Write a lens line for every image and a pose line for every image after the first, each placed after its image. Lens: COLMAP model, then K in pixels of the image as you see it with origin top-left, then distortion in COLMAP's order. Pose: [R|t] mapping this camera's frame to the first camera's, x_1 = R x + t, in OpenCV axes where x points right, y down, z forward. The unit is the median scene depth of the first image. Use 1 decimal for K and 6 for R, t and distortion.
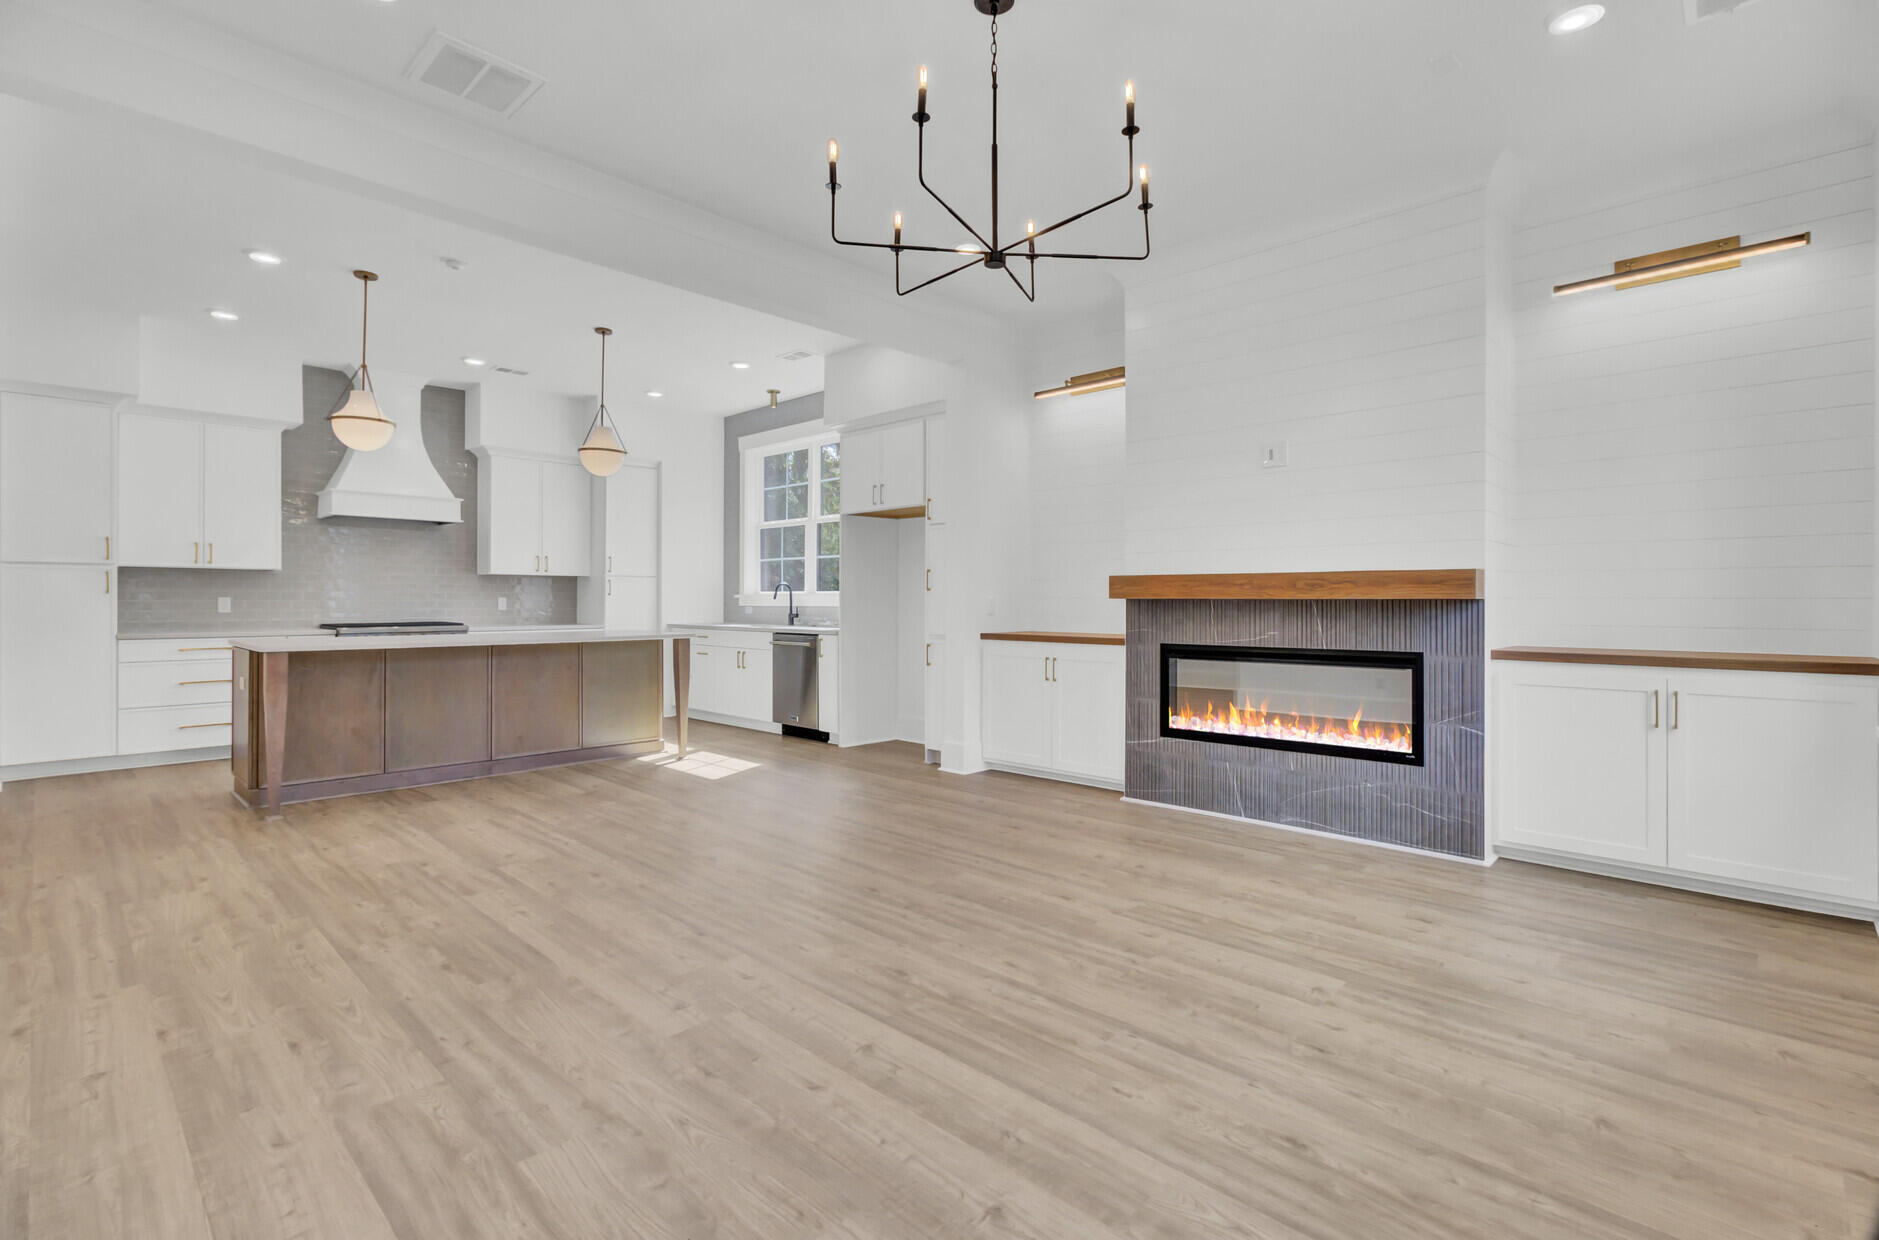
lens RADIAL K [[861.4, 0, 924.7], [0, 861.4, 597.8], [0, 0, 1]] dist [-0.001984, 0.000048]
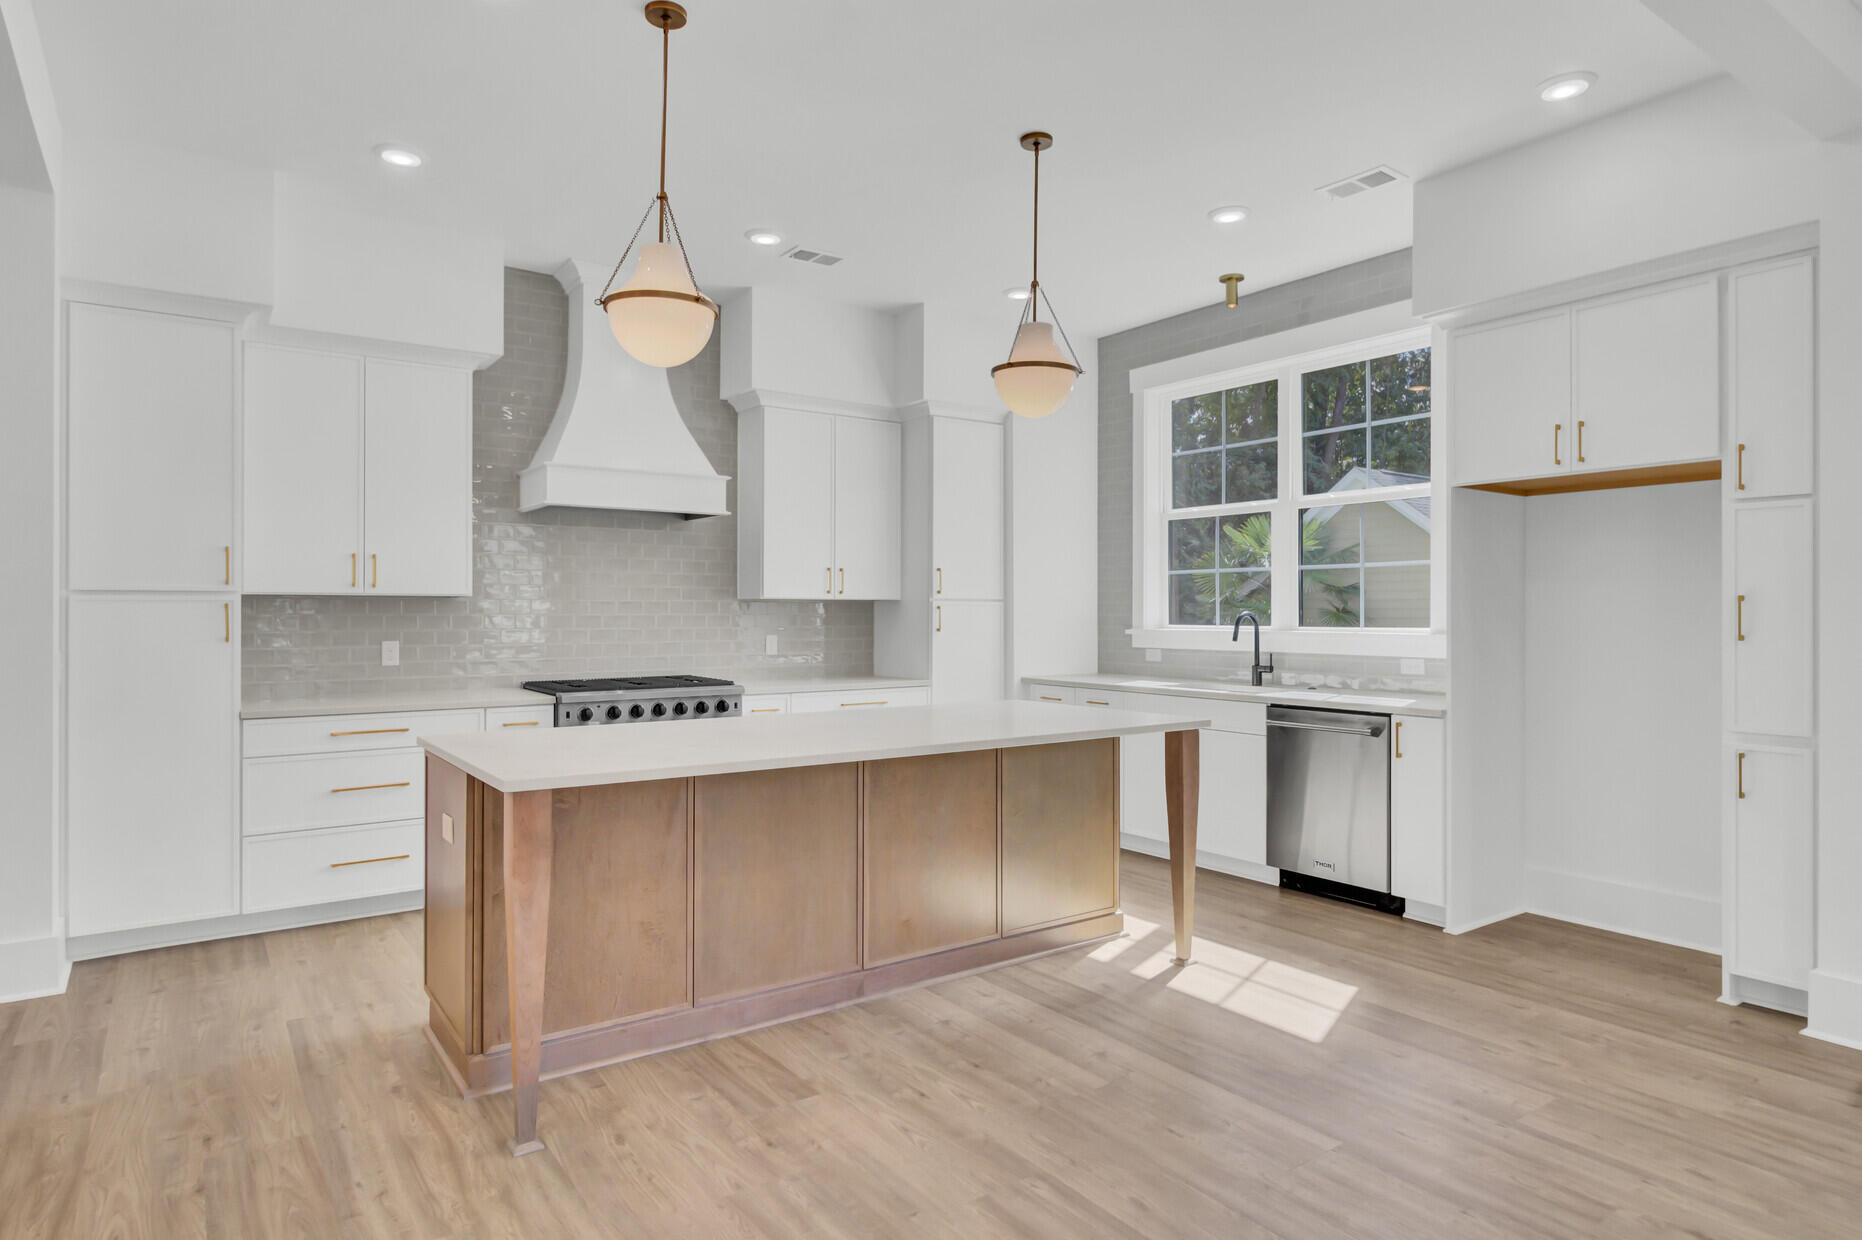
lens RADIAL K [[1053.7, 0, 914.5], [0, 1053.7, 605.6], [0, 0, 1]] dist [-0.004299, 0.000870]
pose [[0.981591, -0.001888, -0.190987, -0.370258], [0.000963, 0.999987, -0.004937, -0.027174], [0.190994, 0.004662, 0.981580, 0.405367]]
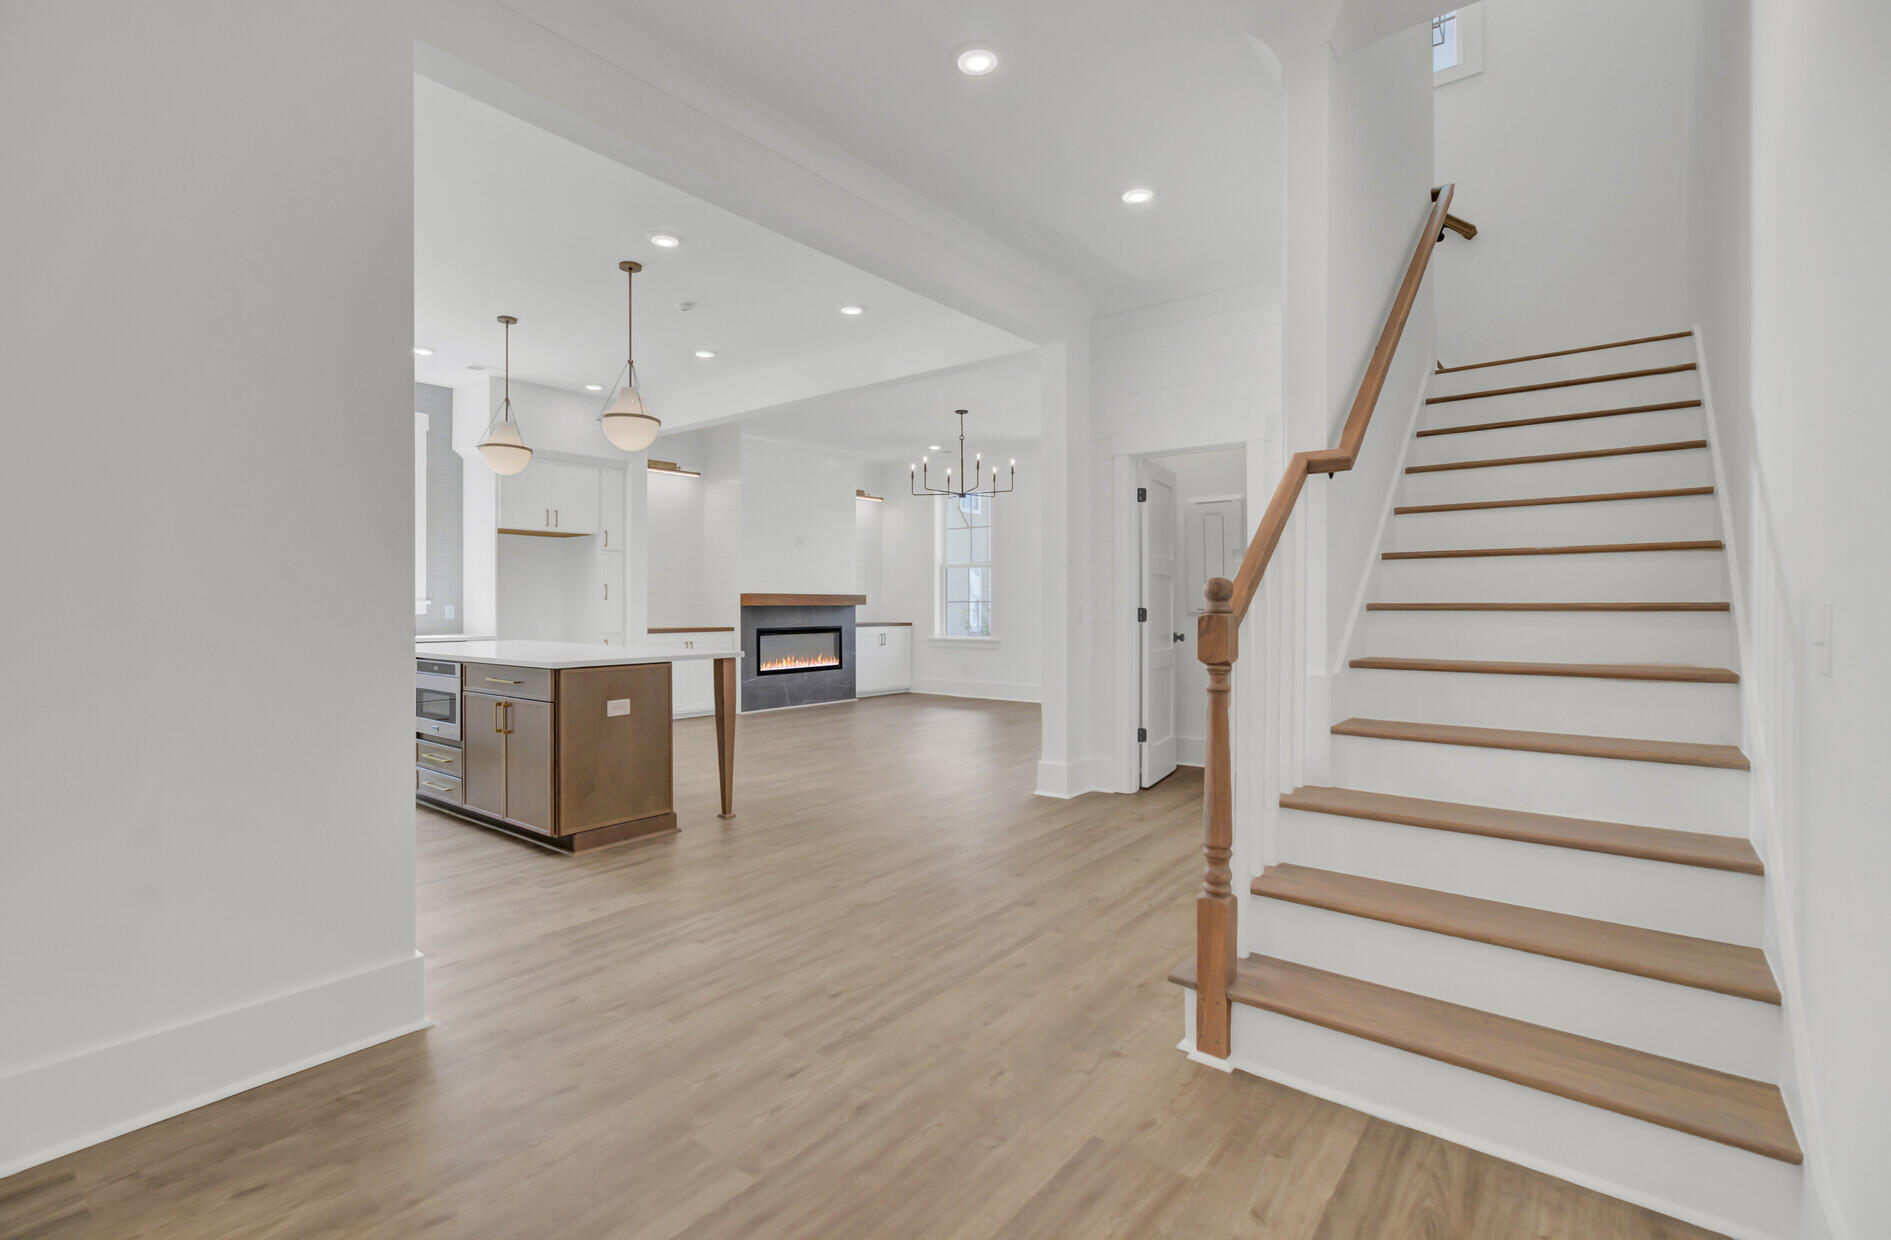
lens RADIAL K [[866.9, 0, 930.6], [0, 866.9, 597.6], [0, 0, 1]] dist [-0.001984, 0.000048]
pose [[-0.092870, 0.007504, 0.995650, -1.543394], [-0.001364, 0.999970, -0.007664, -0.001939], [-0.995677, -0.002070, -0.092857, 0.716046]]
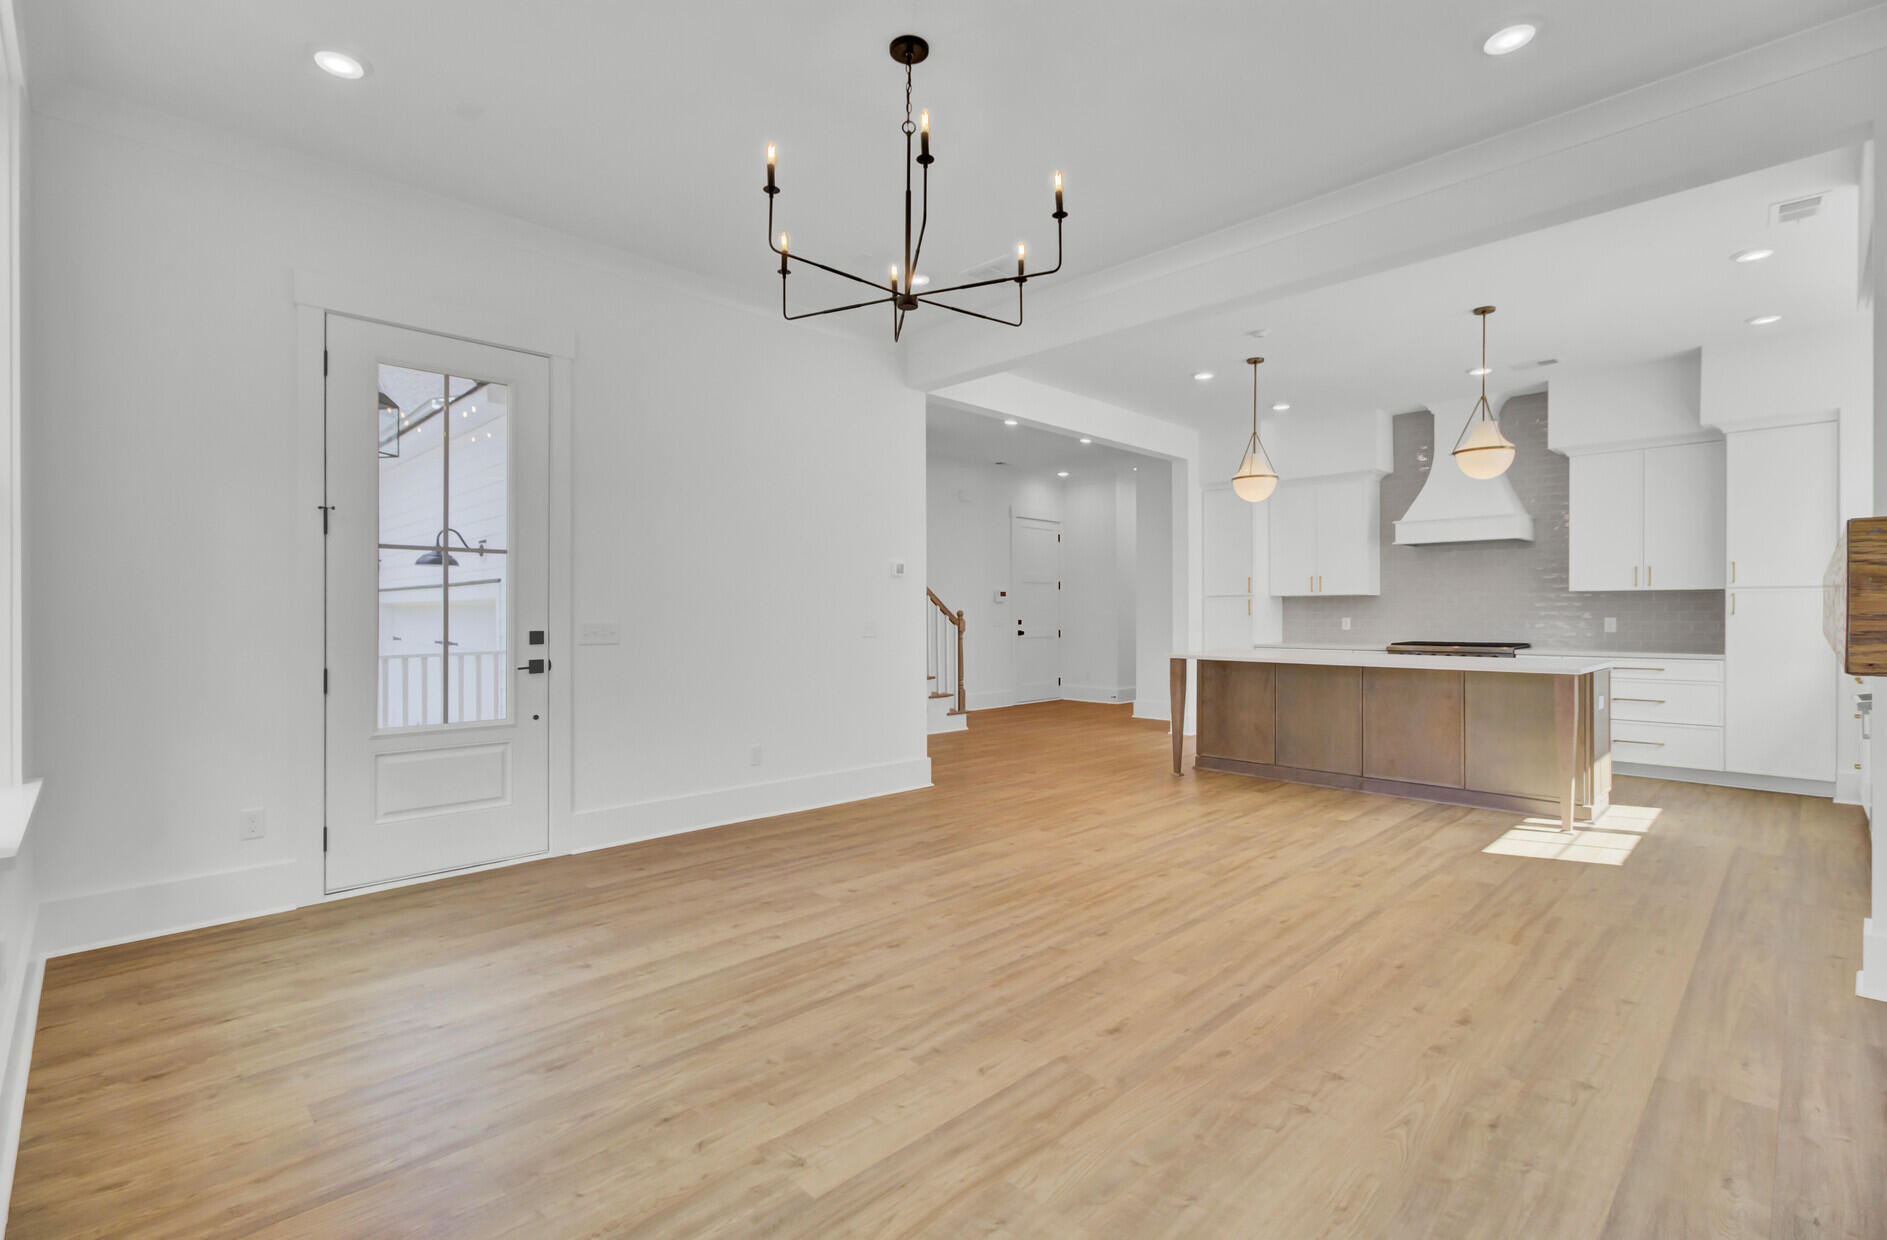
lens RADIAL K [[859.1, 0, 943.5], [0, 859.1, 620.0], [0, 0, 1]] dist [0.001746, 0.000314]
pose [[-0.019030, 0.006265, -0.999799, 0.566439], [0.003773, 0.999974, 0.006194, -0.008864], [0.999812, -0.003654, -0.019053, 0.539945]]
